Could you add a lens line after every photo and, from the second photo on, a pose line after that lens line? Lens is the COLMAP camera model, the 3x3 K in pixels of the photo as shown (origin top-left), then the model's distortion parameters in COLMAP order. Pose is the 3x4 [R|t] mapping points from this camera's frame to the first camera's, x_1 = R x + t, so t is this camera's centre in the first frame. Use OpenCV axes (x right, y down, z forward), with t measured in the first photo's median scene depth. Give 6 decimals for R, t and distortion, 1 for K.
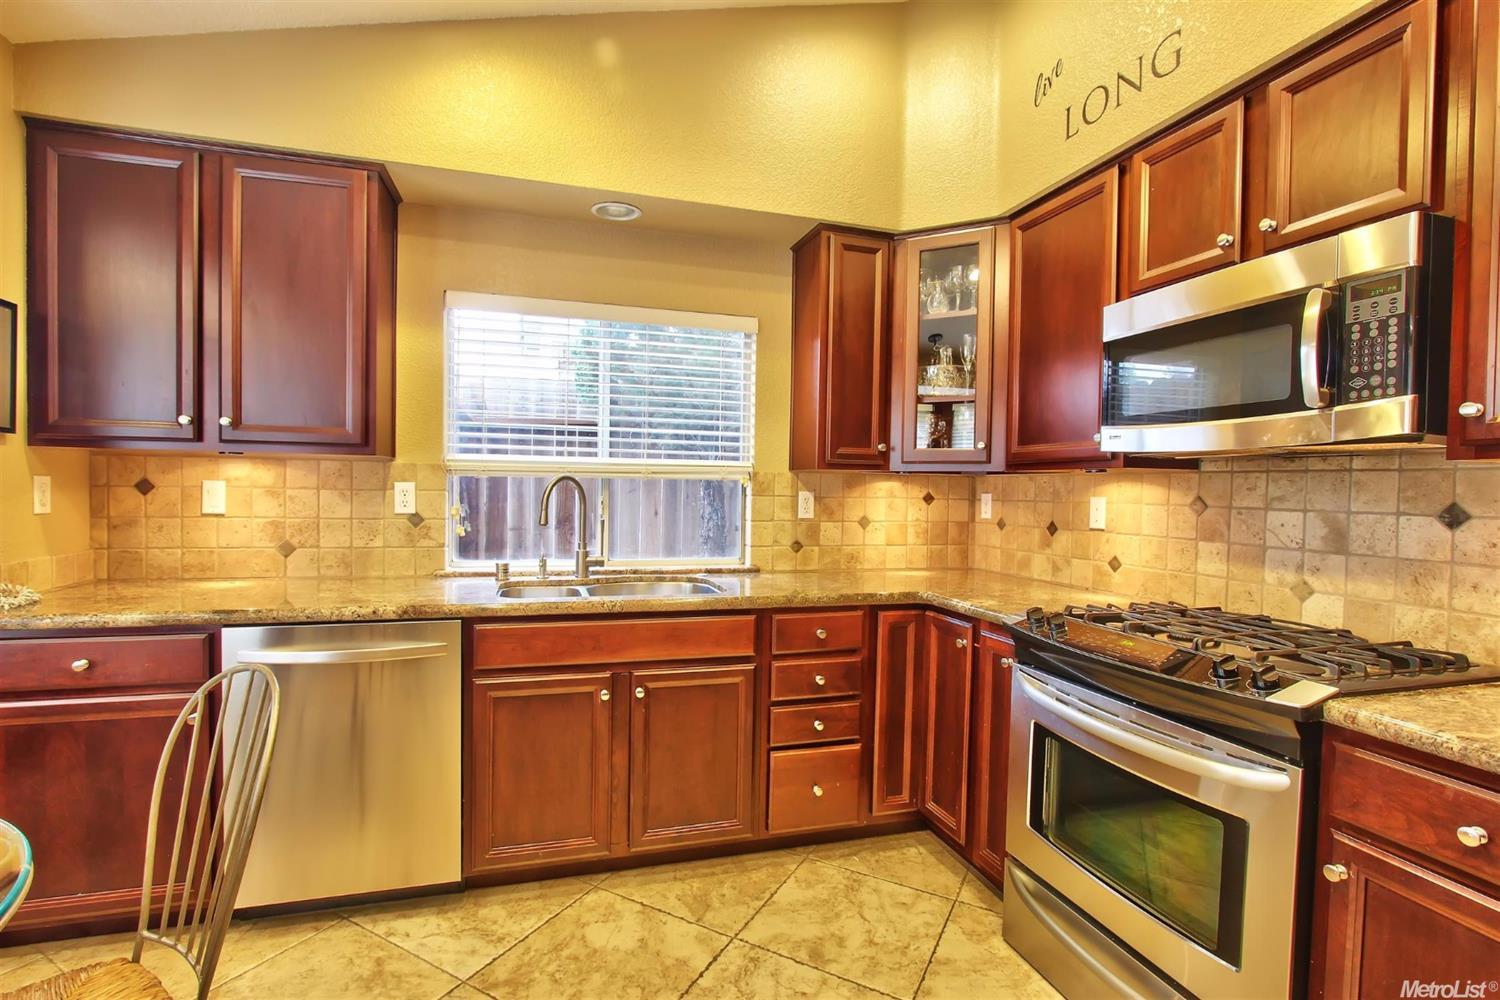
lens RADIAL K [[699.3, 0, 739.5], [0, 699.3, 506.1], [0, 0, 1]] dist [-0.019799, 0.001828]
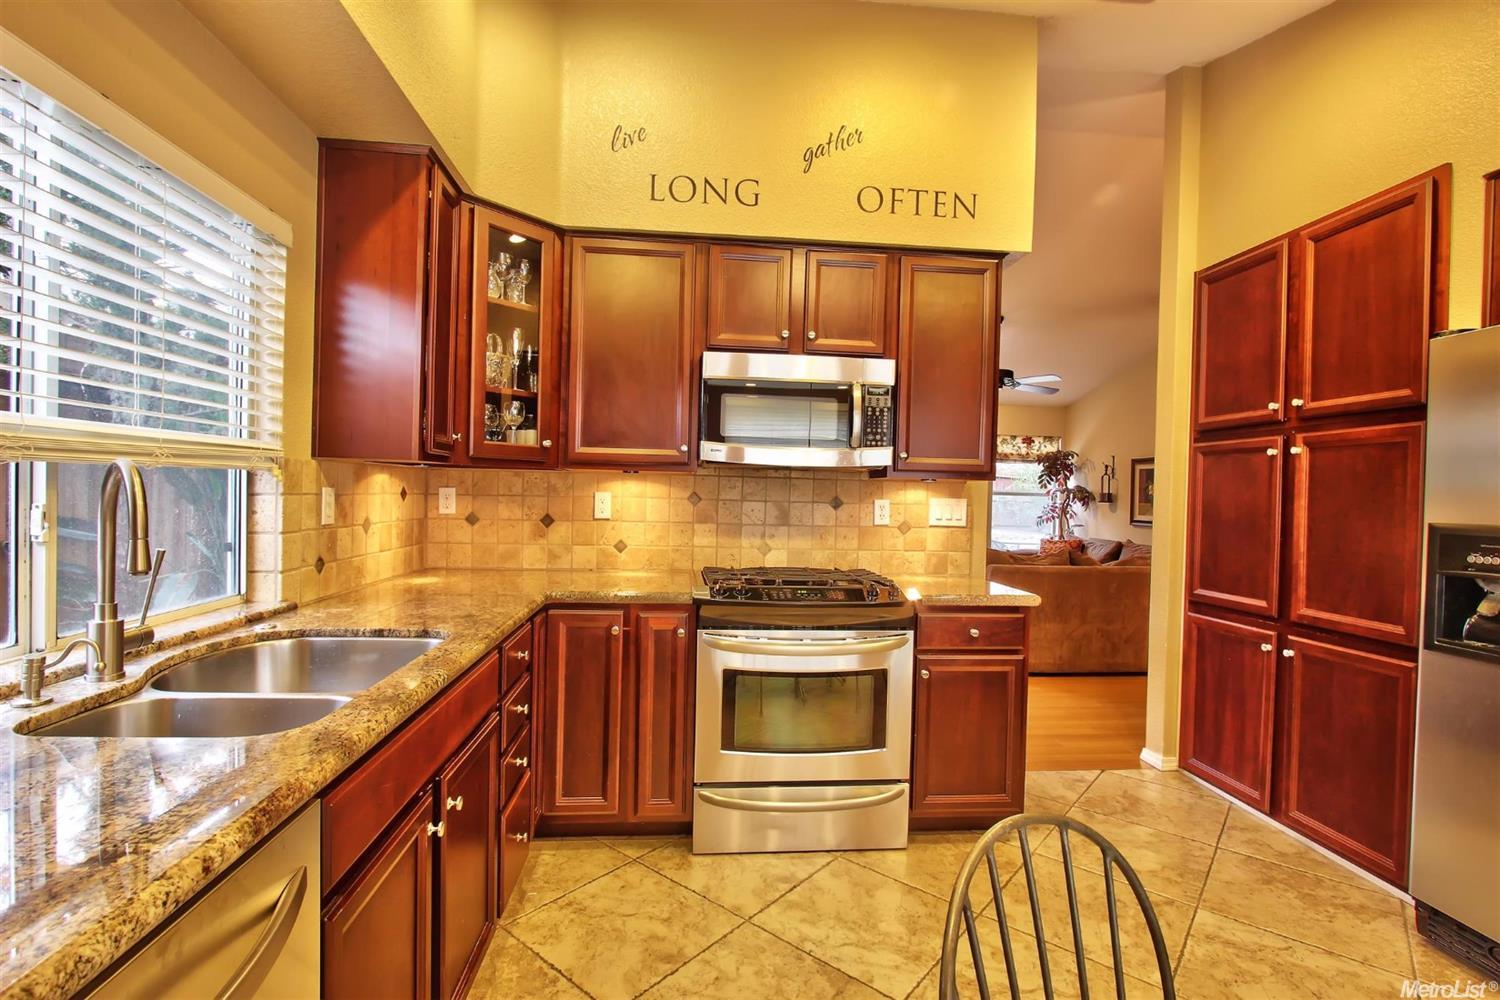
lens RADIAL K [[699.3, 0, 742.4], [0, 699.3, 506.3], [0, 0, 1]] dist [-0.019799, 0.001828]
pose [[0.195686, -0.031700, 0.980154, -0.639201], [0.005424, 0.999497, 0.031242, -0.025805], [-0.980652, -0.000797, 0.195759, 0.541821]]
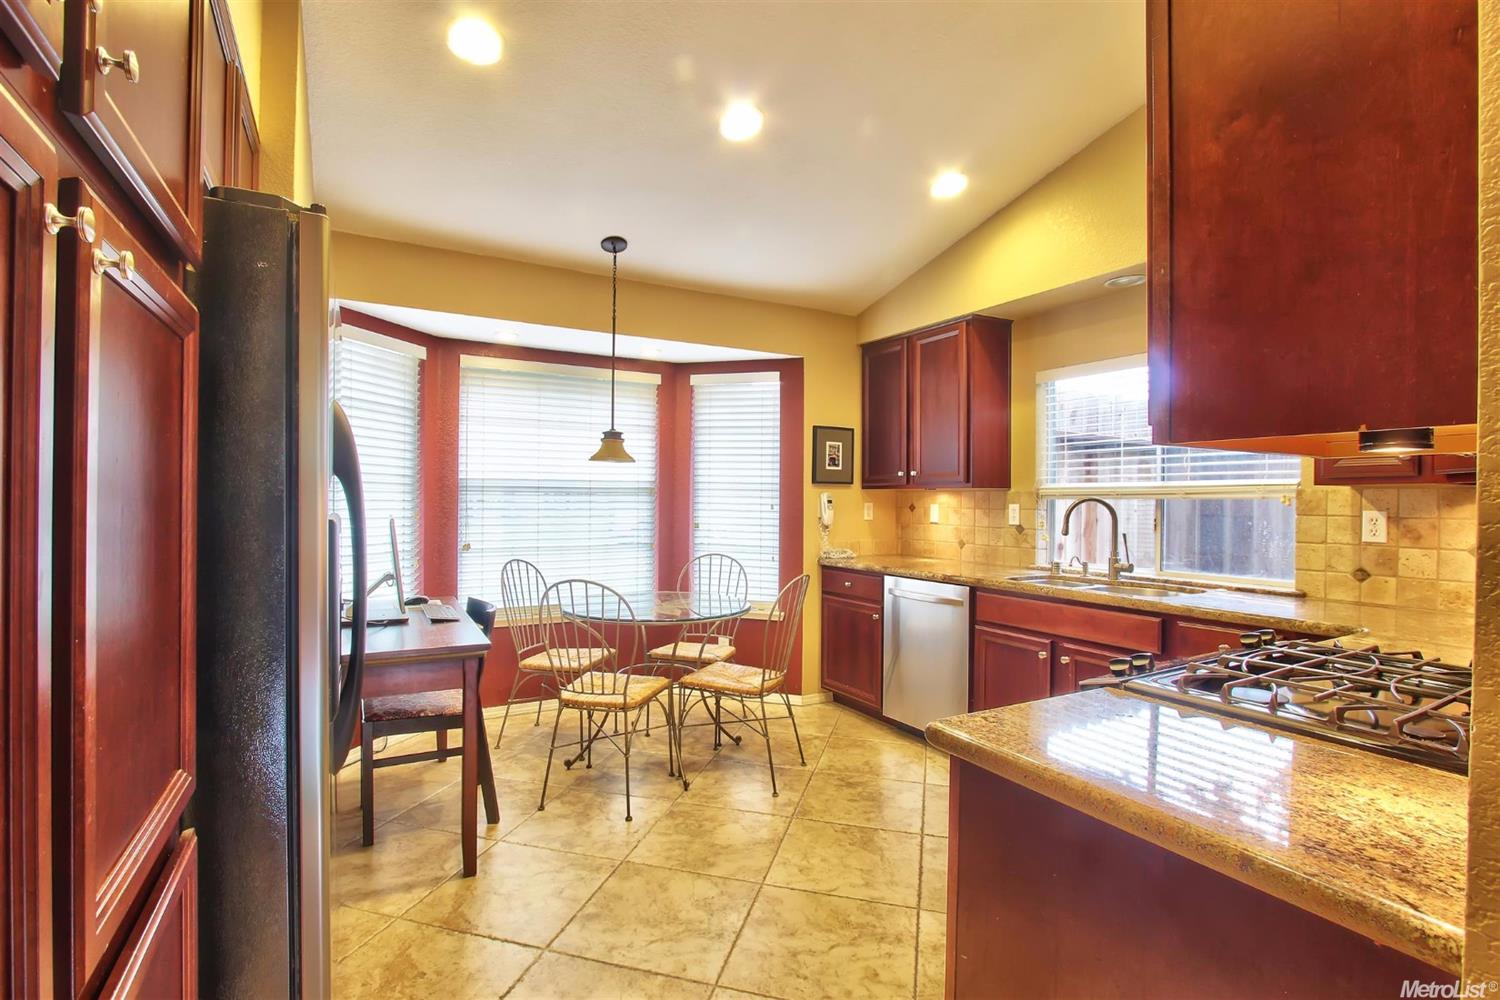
lens RADIAL K [[699.3, 0, 752.5], [0, 699.3, 501.8], [0, 0, 1]] dist [-0.019799, 0.001828]
pose [[0.243041, -0.015150, -0.969898, 0.885388], [-0.032002, 0.999208, -0.023627, 0.015067], [0.969488, 0.036781, 0.242364, 0.081447]]
